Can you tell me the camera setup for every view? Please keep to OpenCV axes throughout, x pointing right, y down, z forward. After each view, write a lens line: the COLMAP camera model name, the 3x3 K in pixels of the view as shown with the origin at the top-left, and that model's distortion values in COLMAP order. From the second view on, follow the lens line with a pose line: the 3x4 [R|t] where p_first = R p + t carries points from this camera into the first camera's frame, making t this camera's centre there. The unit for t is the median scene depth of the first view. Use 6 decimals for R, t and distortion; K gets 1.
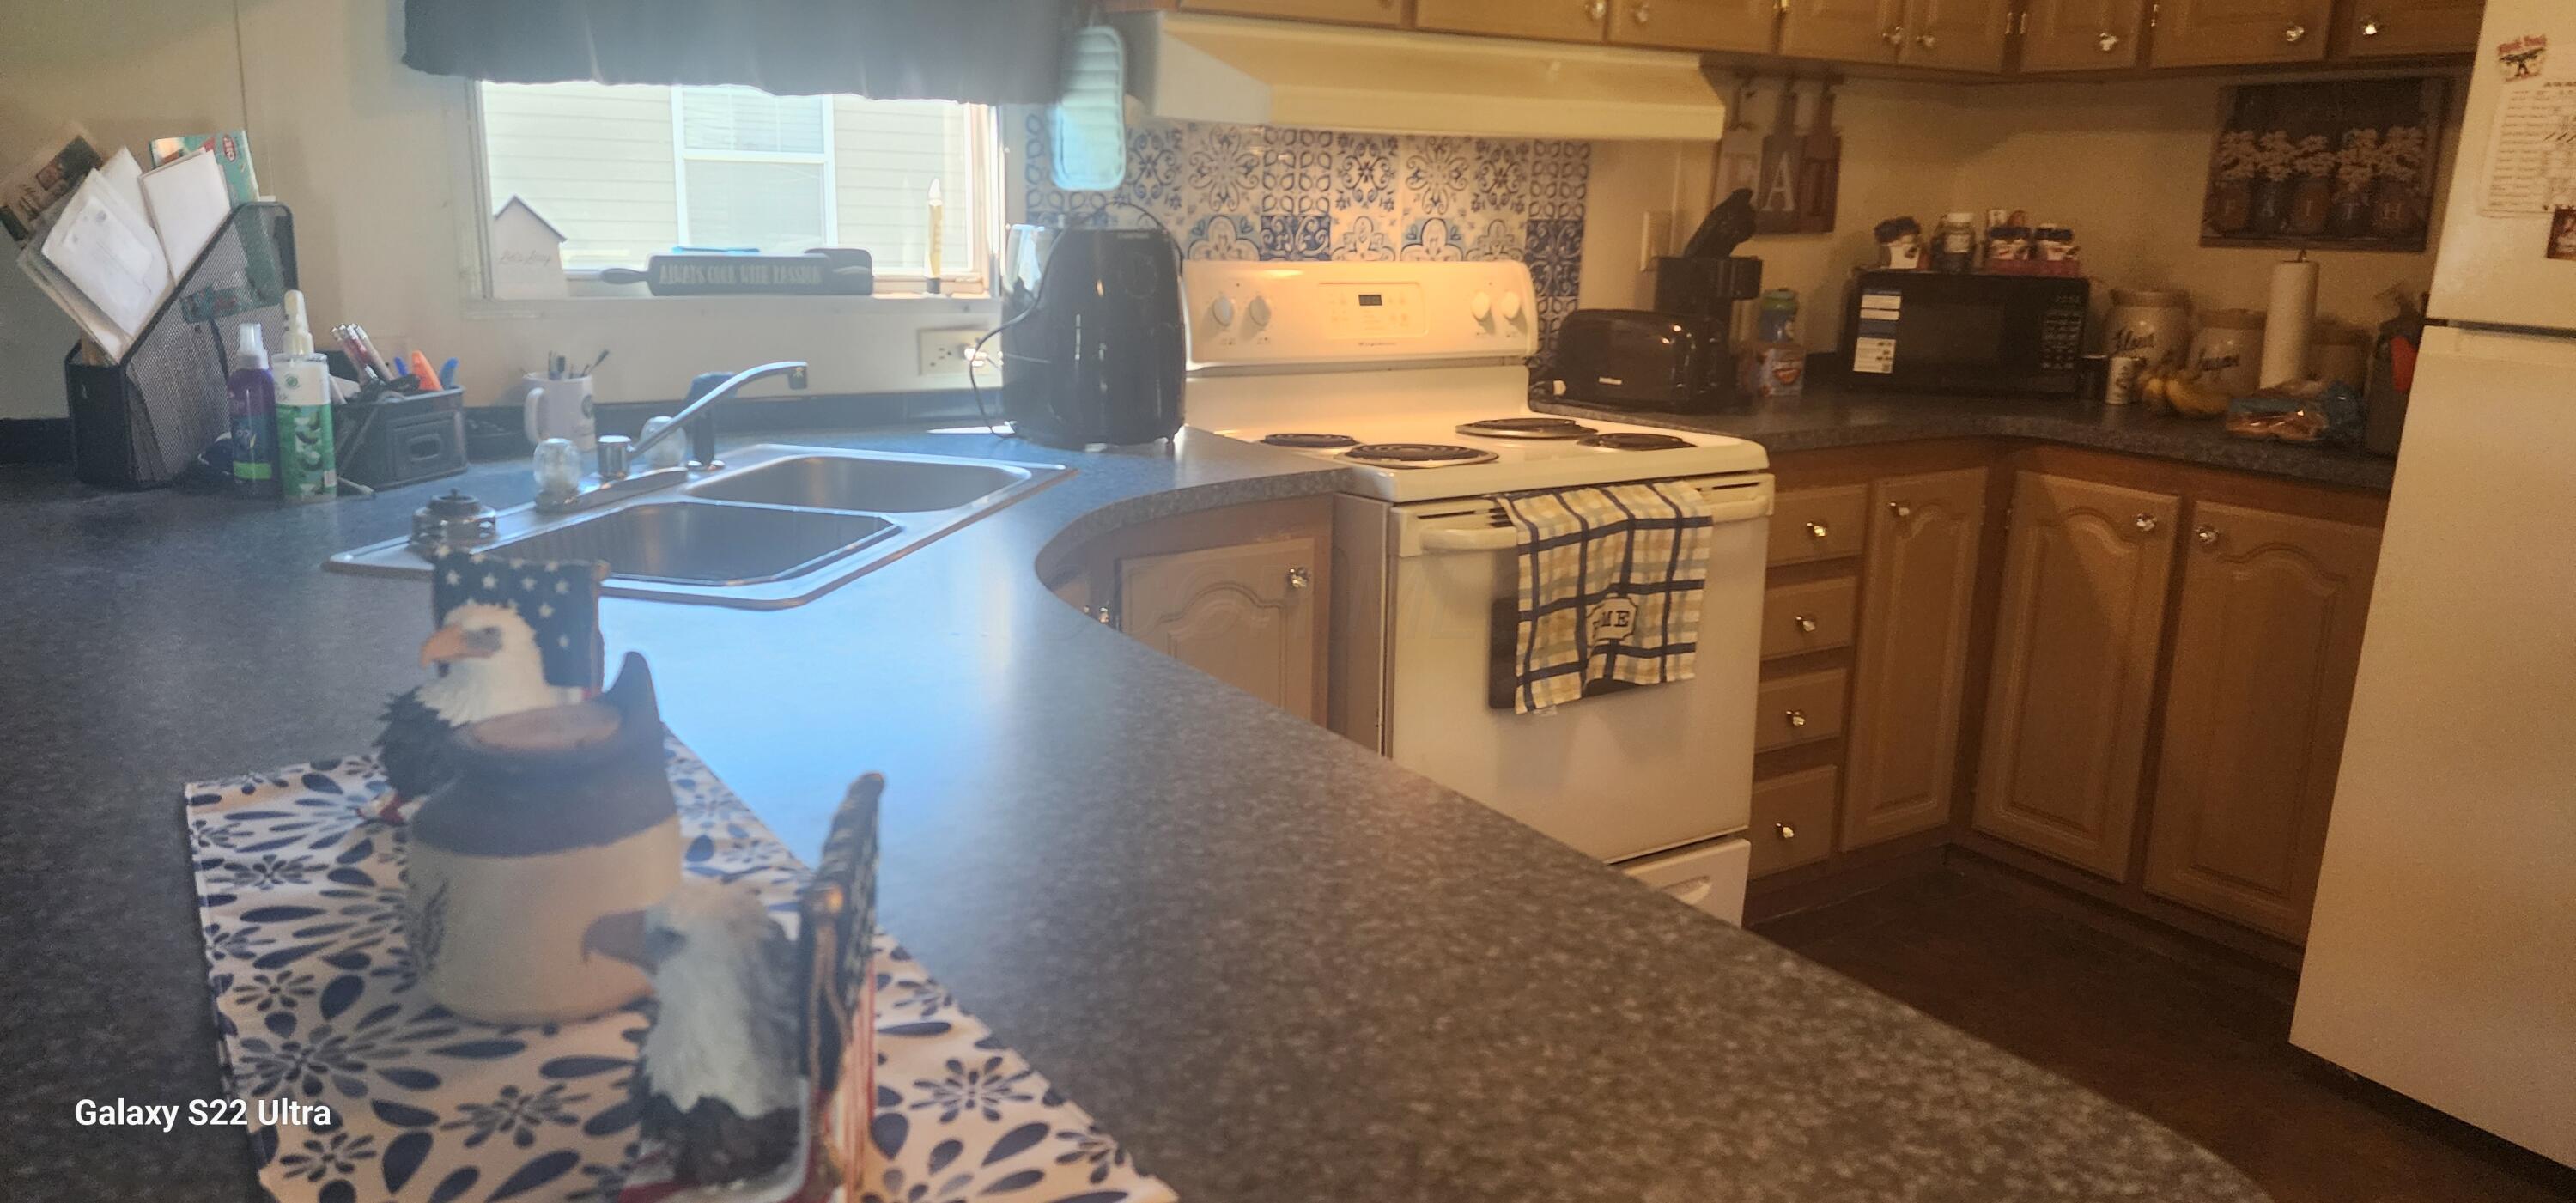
lens RADIAL K [[1712.8, 0, 1288.8], [0, 1712.8, 579.1], [0, 0, 1]] dist [0.112249, -0.112189]
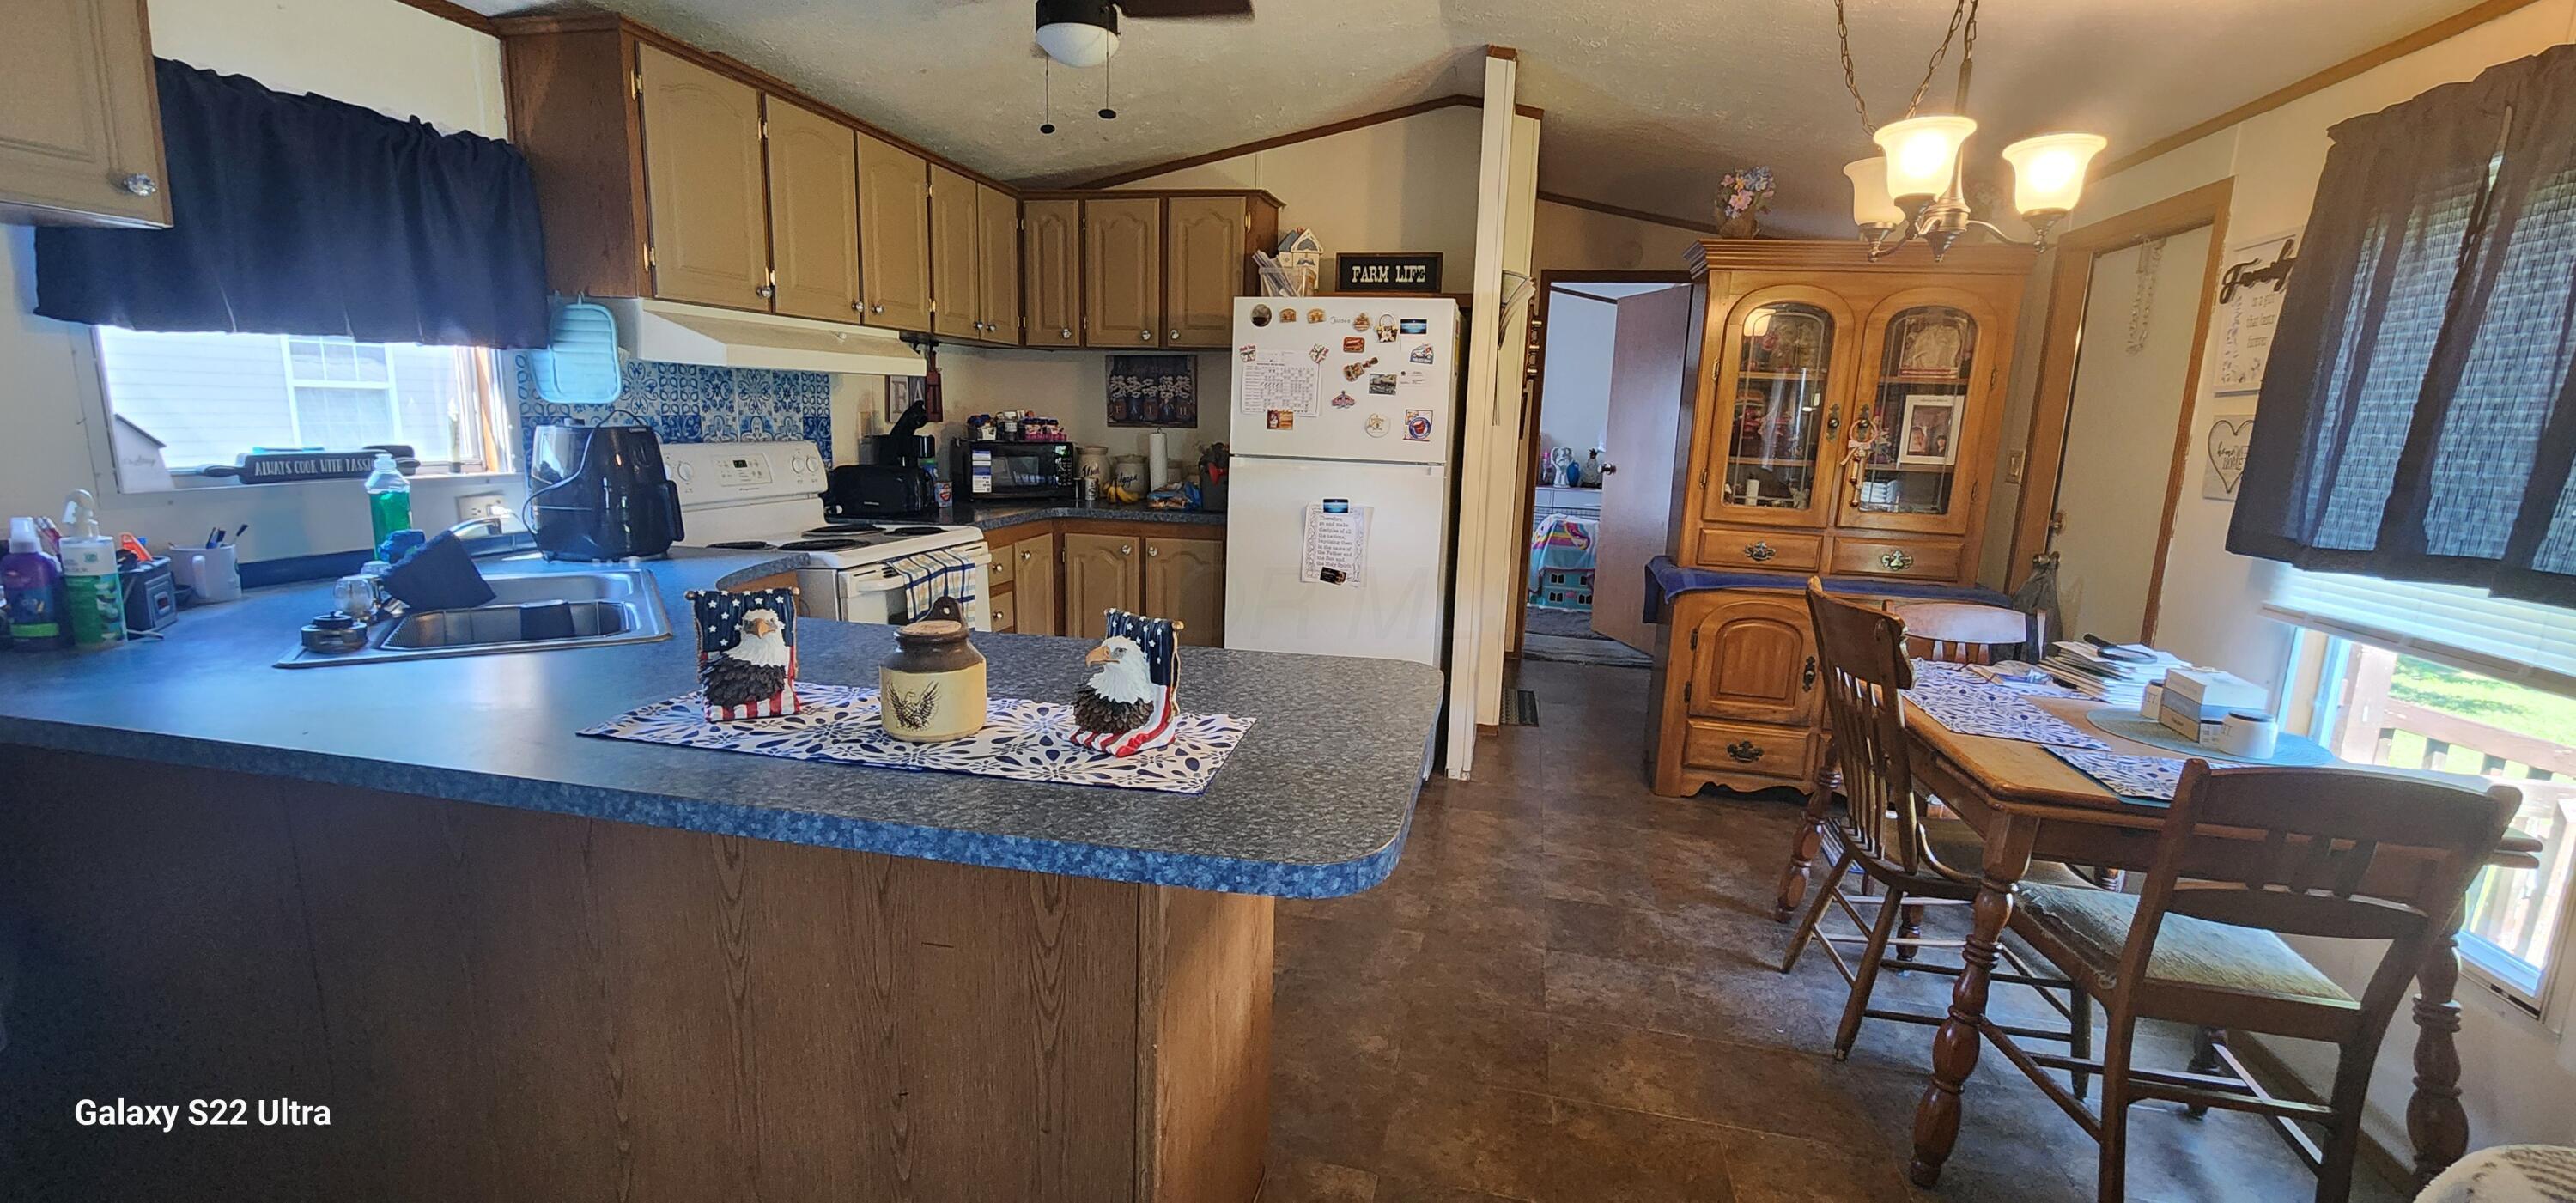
lens RADIAL K [[1060.9, 0, 1294.5], [0, 1060.9, 607.6], [0, 0, 1]] dist [-0.002126, 0.000793]
pose [[0.716236, -0.136753, 0.684328, -0.359014], [0.151627, 0.987681, 0.038678, 0.025104], [-0.681187, 0.076060, 0.728148, -0.156867]]
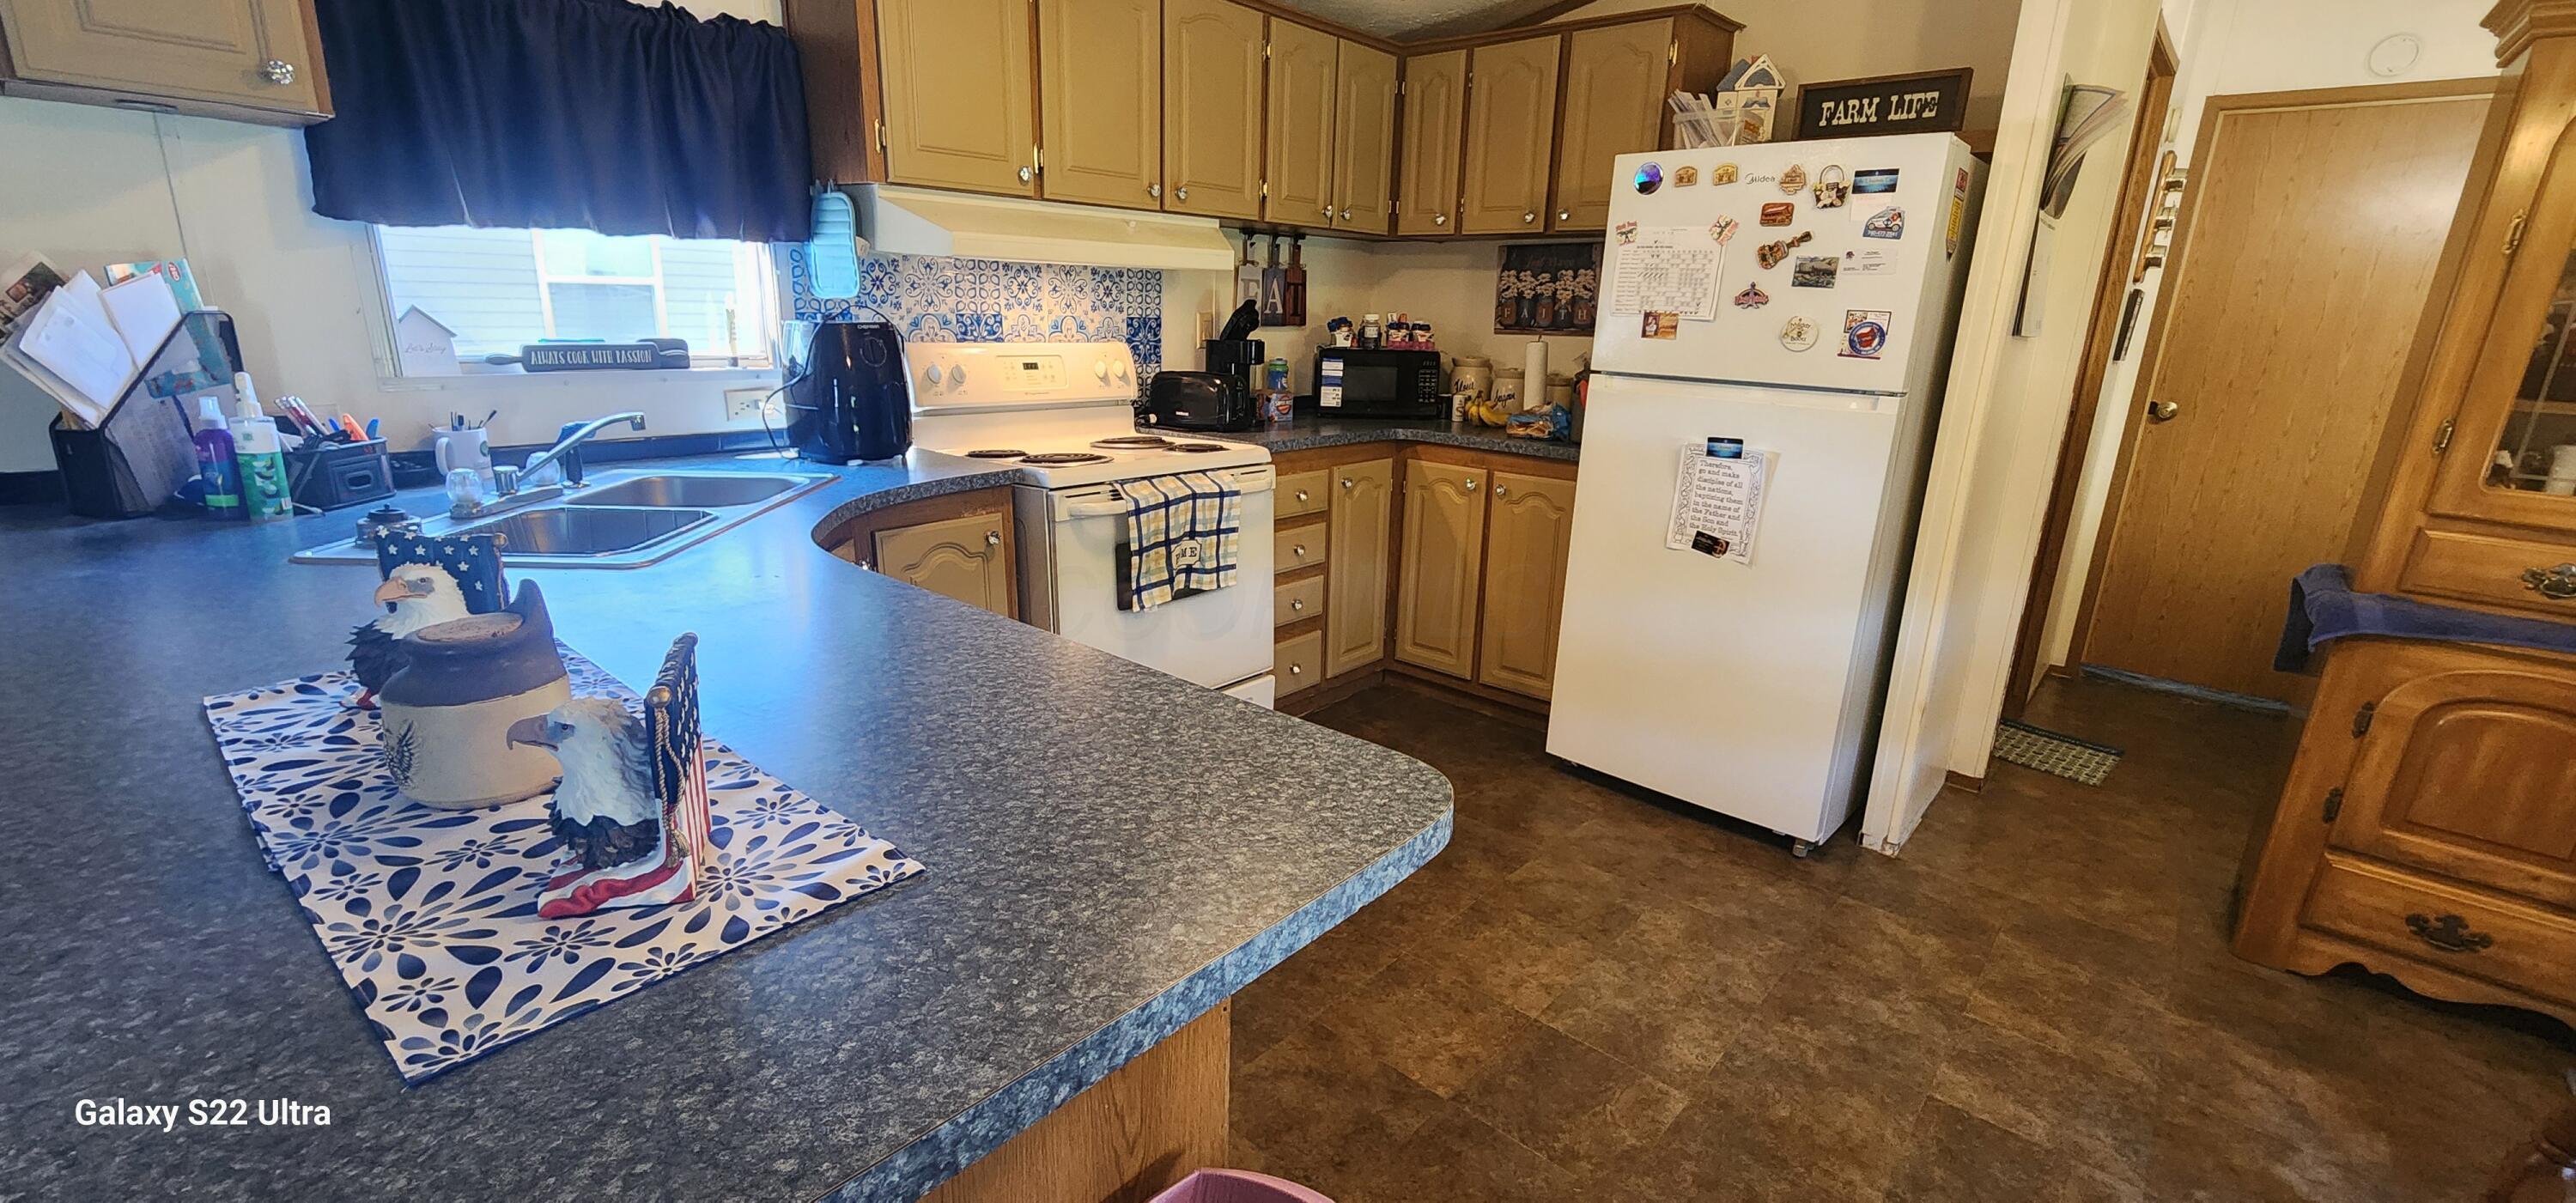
lens RADIAL K [[1060.9, 0, 1294.5], [0, 1060.9, 607.6], [0, 0, 1]] dist [-0.002126, 0.000793]
pose [[0.964535, -0.073381, 0.253550, 0.020715], [0.058524, 0.996124, 0.065659, 0.015128], [-0.257385, -0.048491, 0.965091, -0.047182]]
